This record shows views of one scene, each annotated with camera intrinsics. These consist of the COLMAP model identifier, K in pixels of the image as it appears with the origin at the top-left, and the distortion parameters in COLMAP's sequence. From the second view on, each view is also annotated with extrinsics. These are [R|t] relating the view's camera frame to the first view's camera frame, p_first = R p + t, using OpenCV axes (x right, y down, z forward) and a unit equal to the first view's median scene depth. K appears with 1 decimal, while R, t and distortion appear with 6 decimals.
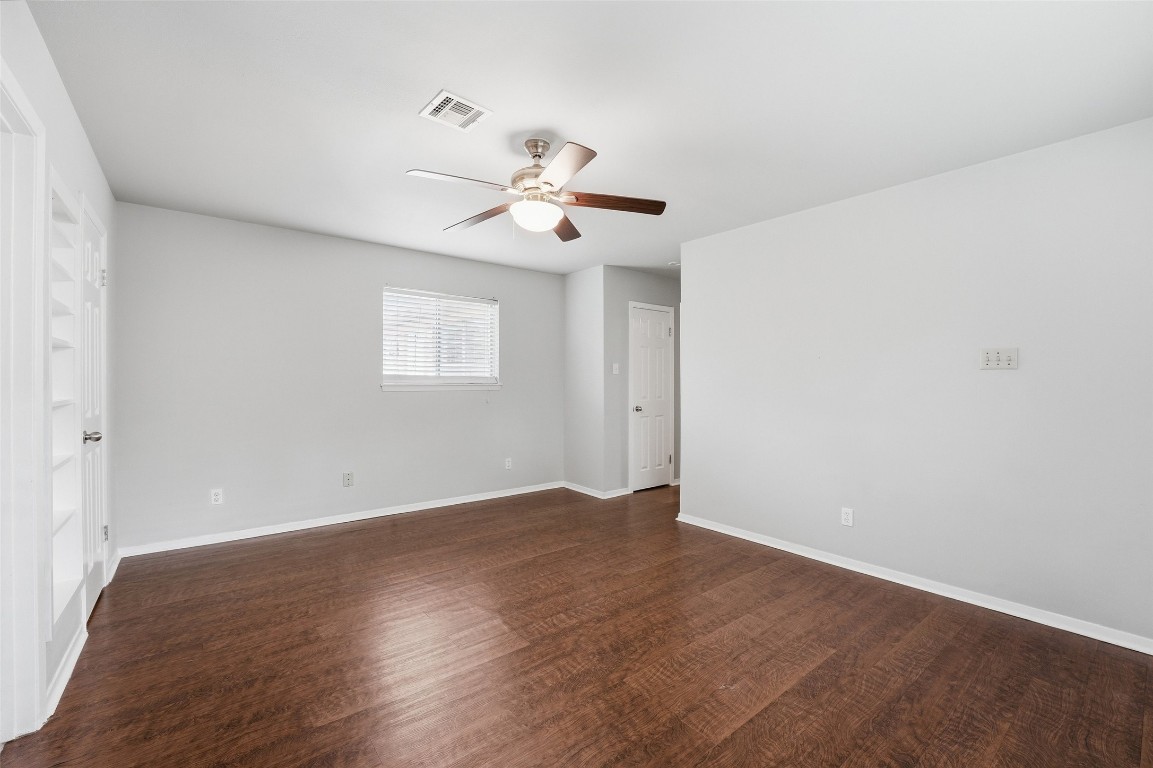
lens RADIAL K [[472.7, 0, 576.5], [0, 472.7, 384.0], [0, 0, 1]] dist [-0.025701, 0.000141]
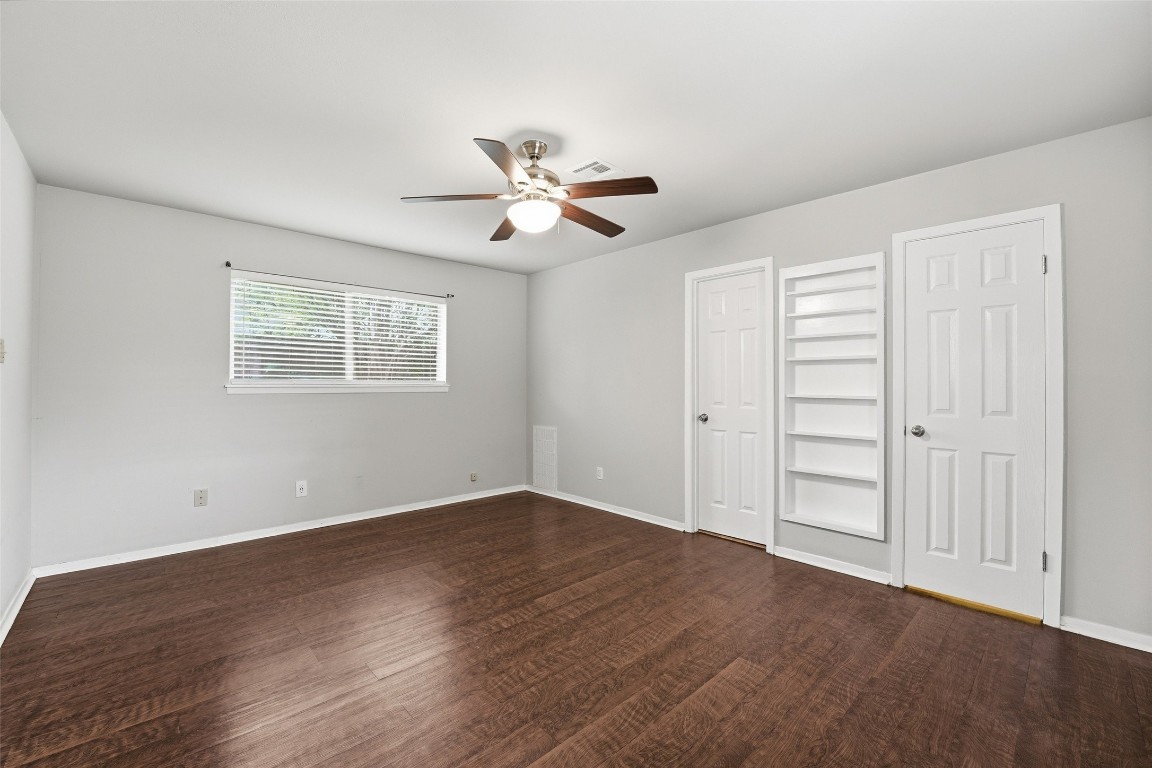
lens RADIAL K [[472.2, 0, 576.0], [0, 472.2, 384.0], [0, 0, 1]] dist [-0.025701, 0.000141]
pose [[-0.996553, -0.006858, -0.082676, -0.098060], [-0.007247, 0.999964, 0.004406, -0.003027], [0.082643, 0.004990, -0.996567, 2.098615]]
